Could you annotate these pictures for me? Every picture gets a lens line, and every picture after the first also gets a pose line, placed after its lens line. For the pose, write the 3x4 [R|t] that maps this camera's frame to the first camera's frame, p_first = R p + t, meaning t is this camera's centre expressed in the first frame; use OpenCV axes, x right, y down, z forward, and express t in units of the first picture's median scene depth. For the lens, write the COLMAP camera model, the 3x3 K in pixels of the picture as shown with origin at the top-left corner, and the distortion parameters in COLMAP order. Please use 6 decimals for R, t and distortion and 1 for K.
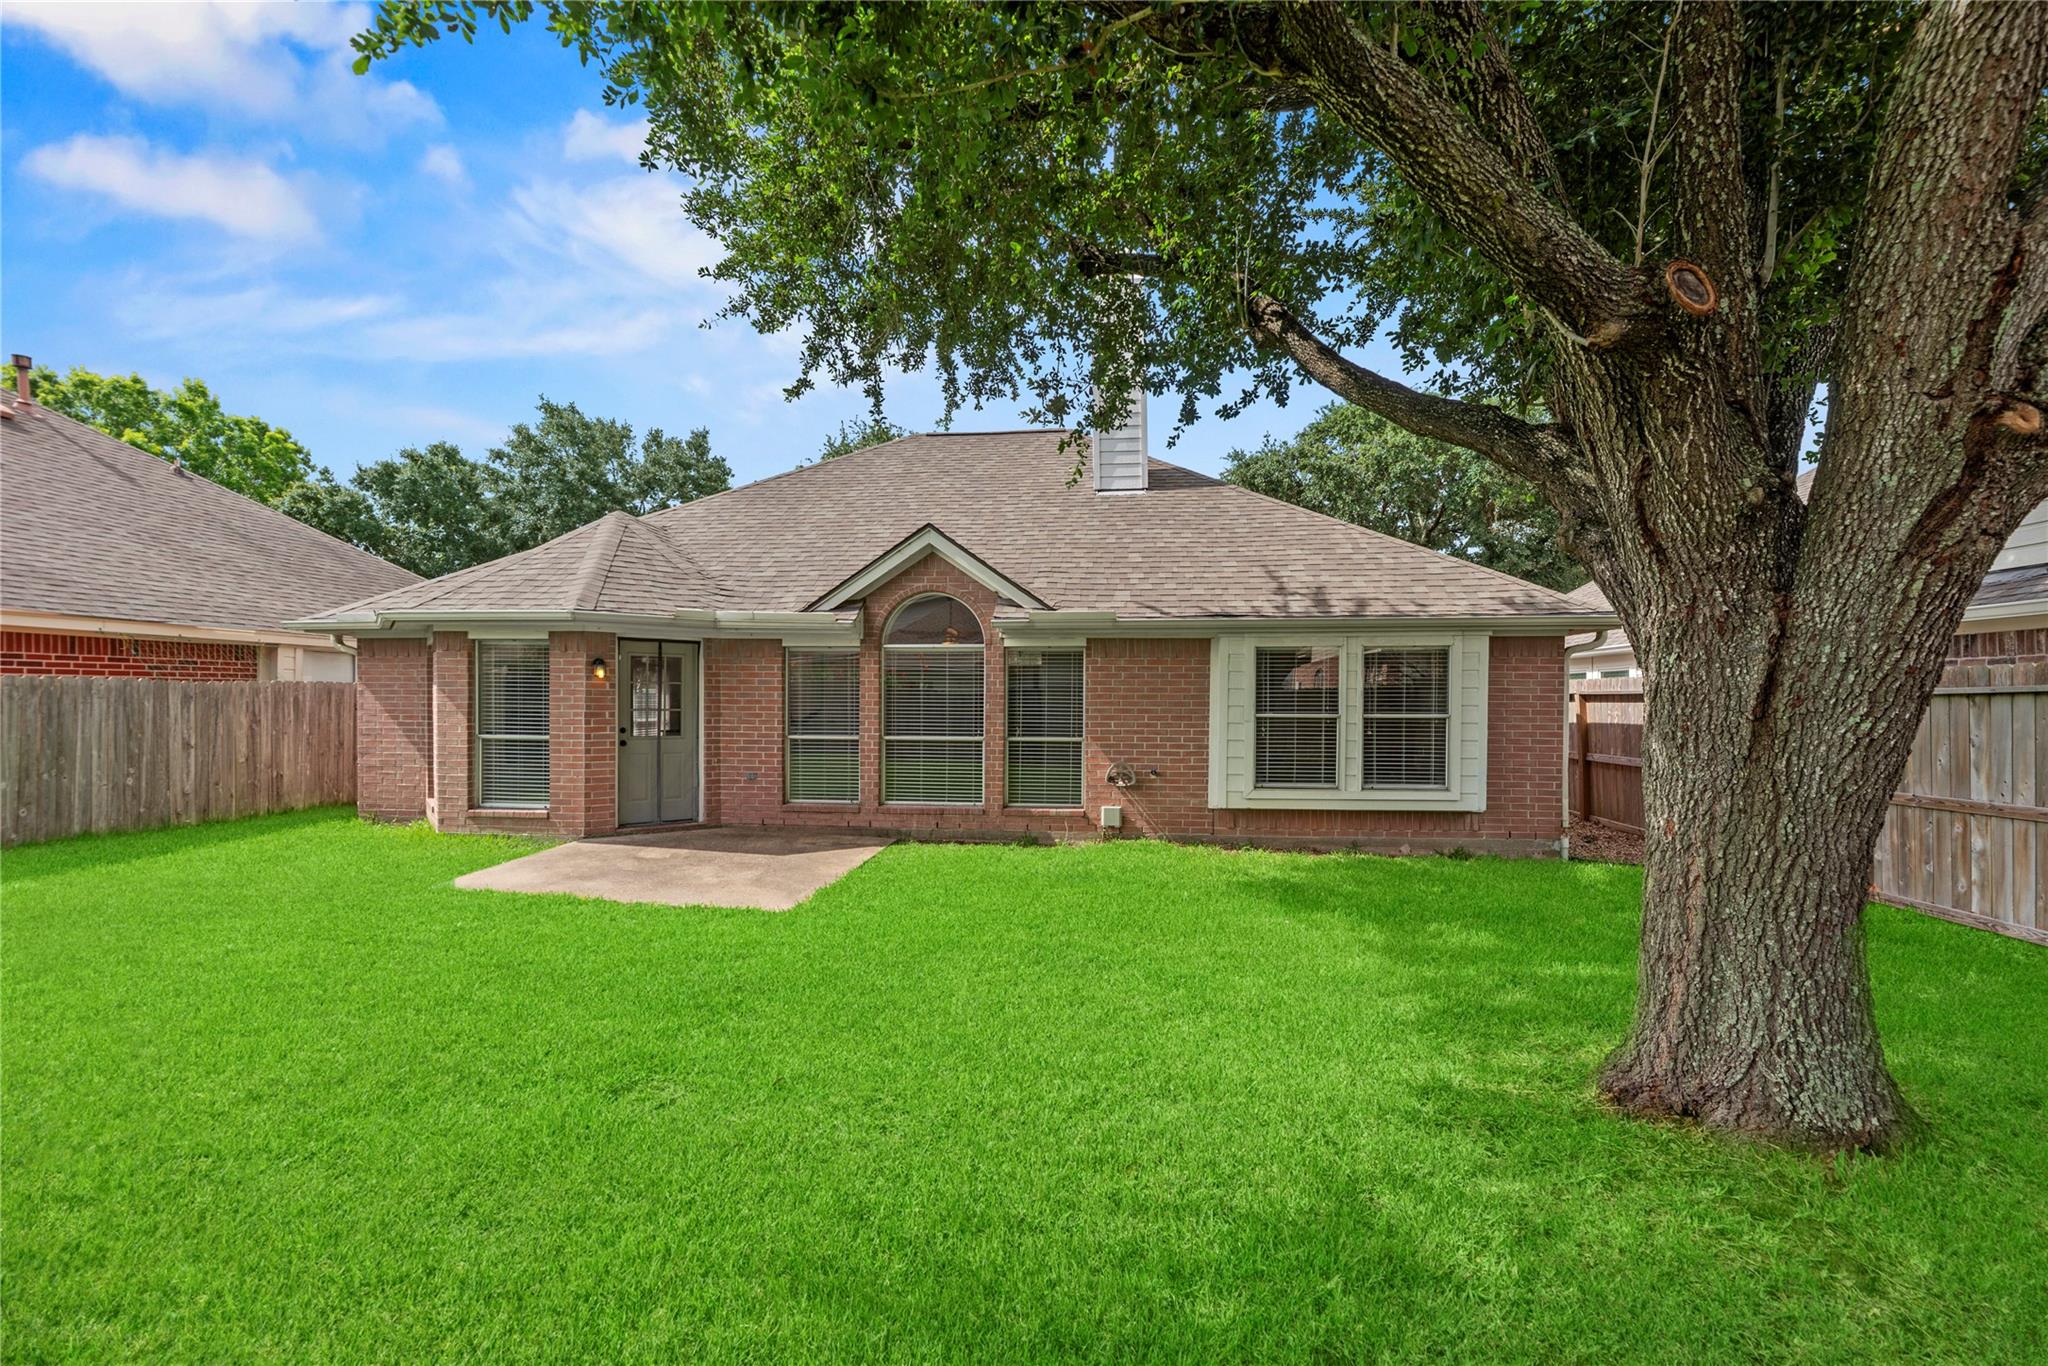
lens RADIAL K [[865.5, 0, 1026.7], [0, 865.5, 684.2], [0, 0, 1]] dist [0.000327, 0.000623]
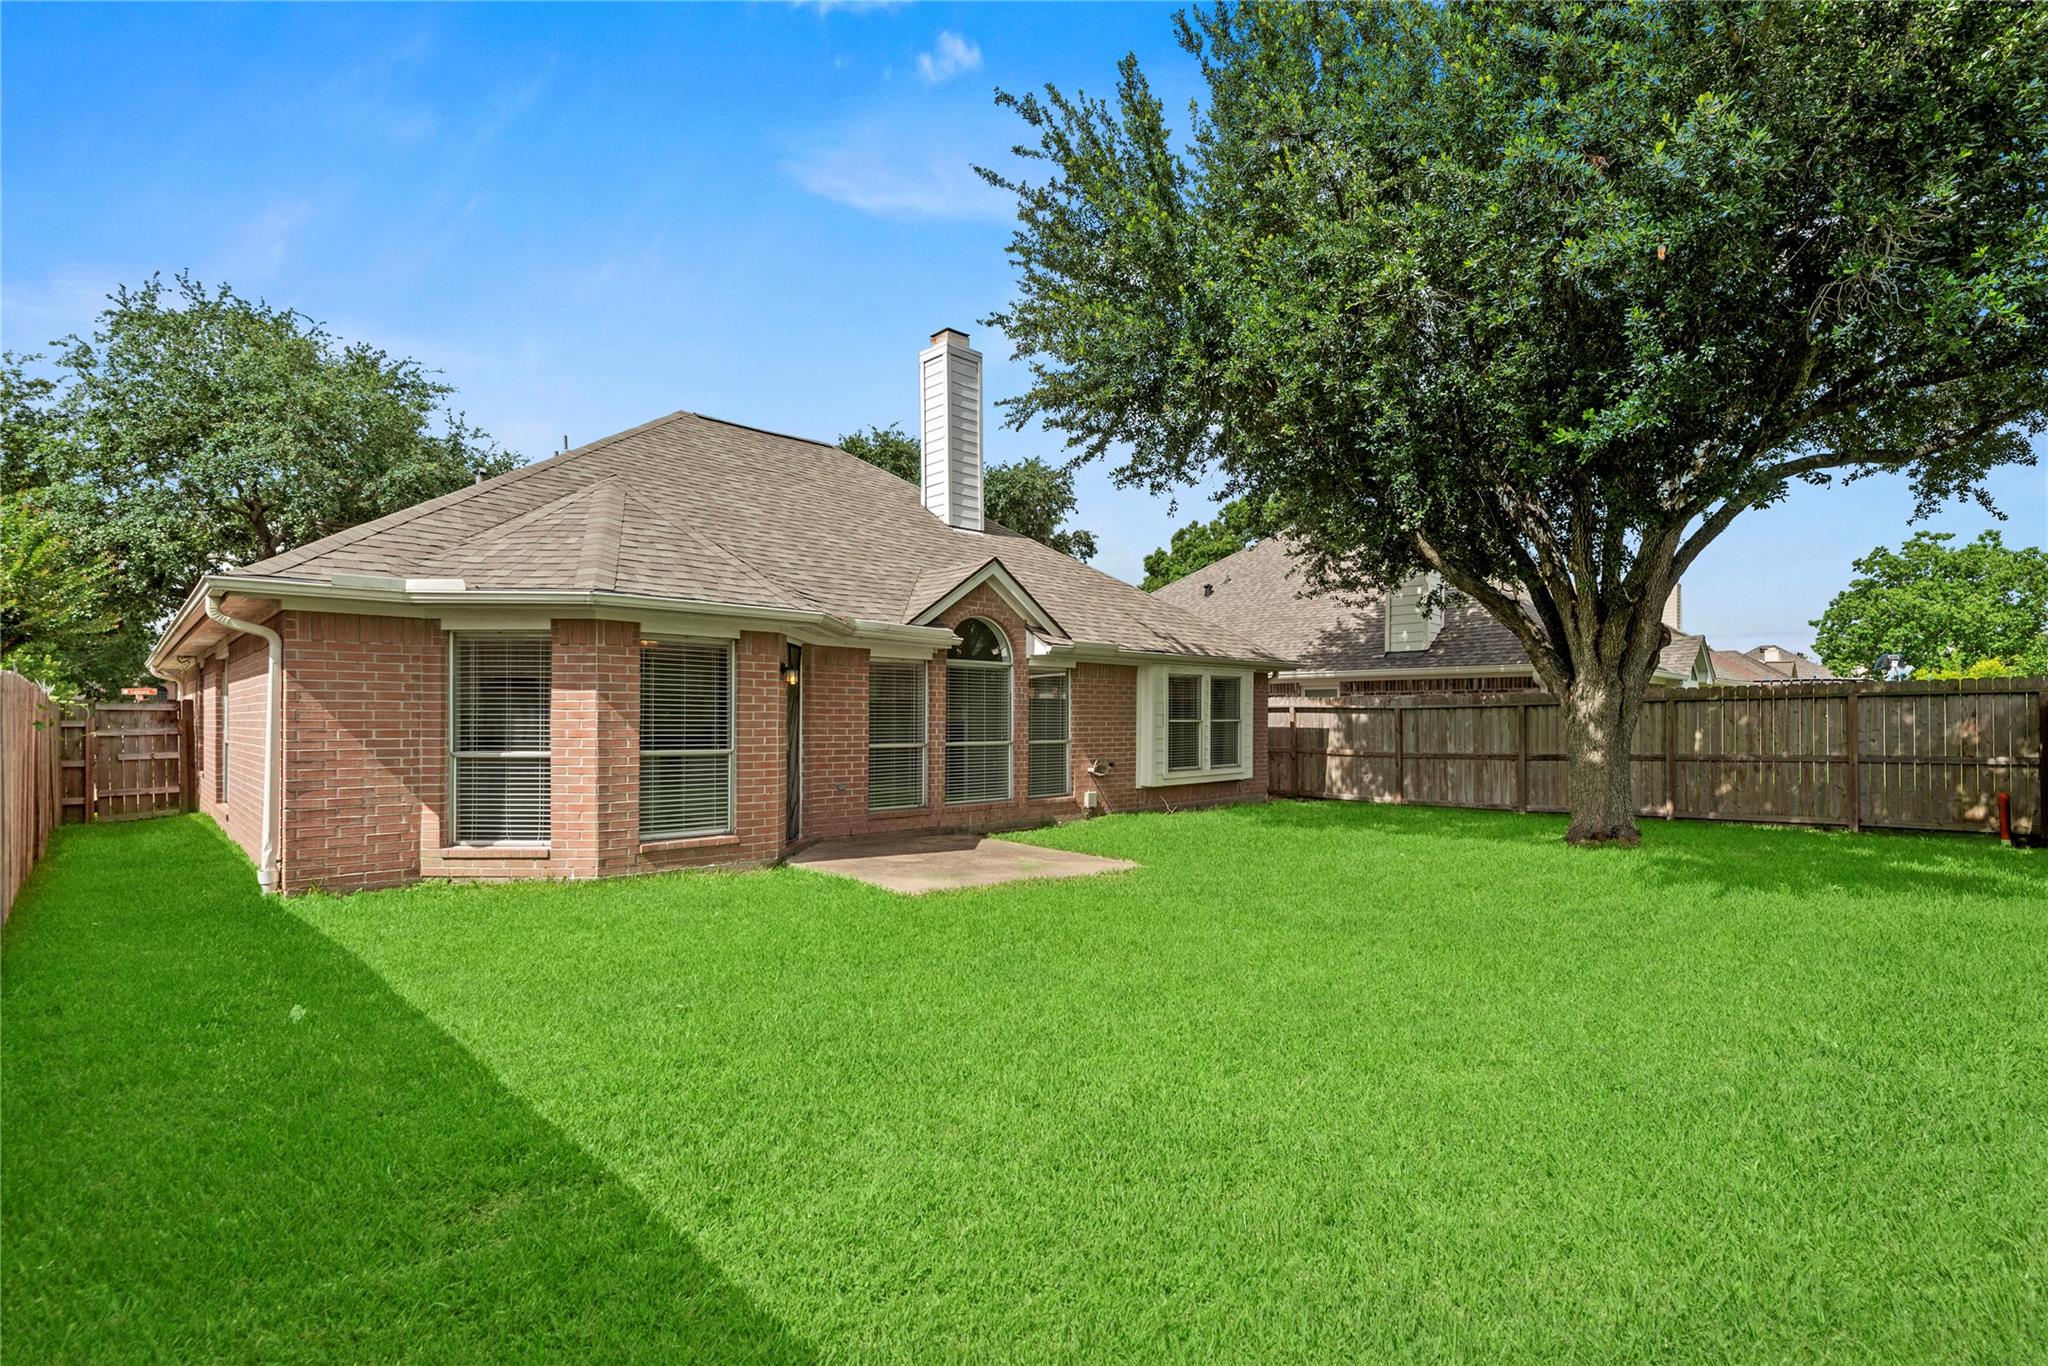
lens RADIAL K [[1012.7, 0, 1031.1], [0, 1012.7, 704.7], [0, 0, 1]] dist [-0.000807, -0.000346]
pose [[0.609491, 0.008900, 0.792743, -1.187843], [-0.008877, 0.999951, -0.004401, 0.017304], [-0.792743, -0.004355, 0.609540, 0.144872]]
